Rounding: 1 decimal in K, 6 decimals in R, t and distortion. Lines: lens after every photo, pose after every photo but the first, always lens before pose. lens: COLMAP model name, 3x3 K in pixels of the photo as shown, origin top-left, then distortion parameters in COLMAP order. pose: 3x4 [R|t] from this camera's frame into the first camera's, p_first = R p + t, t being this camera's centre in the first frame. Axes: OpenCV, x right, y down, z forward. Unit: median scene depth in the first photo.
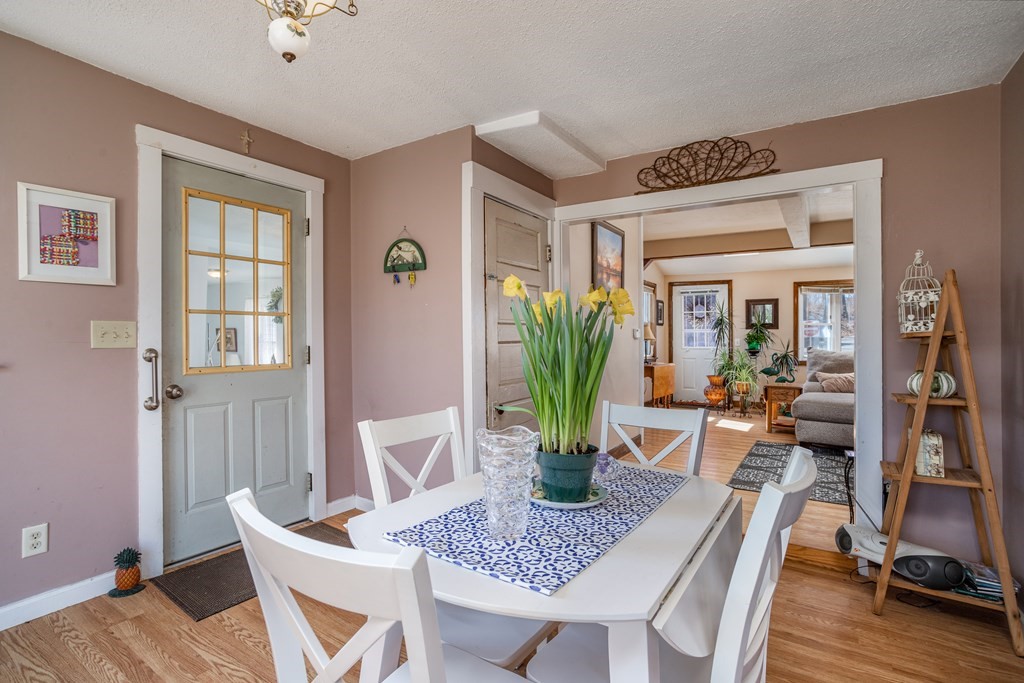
lens RADIAL K [[510.1, 0, 503.9], [0, 510.1, 340.1], [0, 0, 1]] dist [-0.040619, 0.014909]
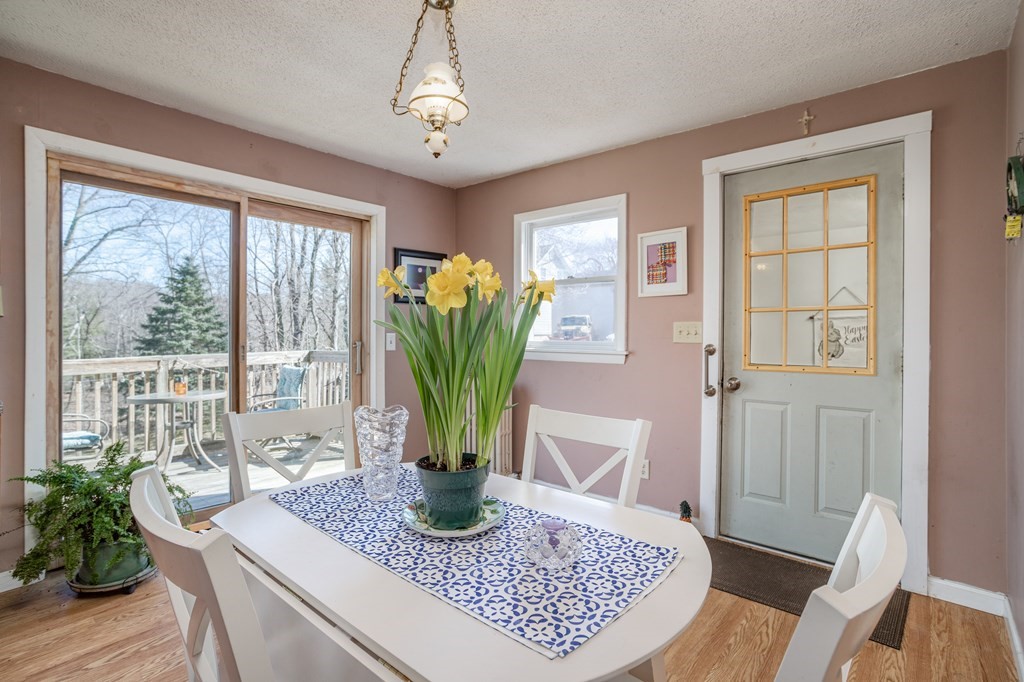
lens RADIAL K [[510.1, 0, 516.9], [0, 510.1, 341.2], [0, 0, 1]] dist [-0.040619, 0.014909]
pose [[-0.145952, 0.013257, -0.989203, 0.539230], [-0.014229, 0.999779, 0.015499, -0.002269], [0.989189, 0.016338, -0.145731, 0.704462]]
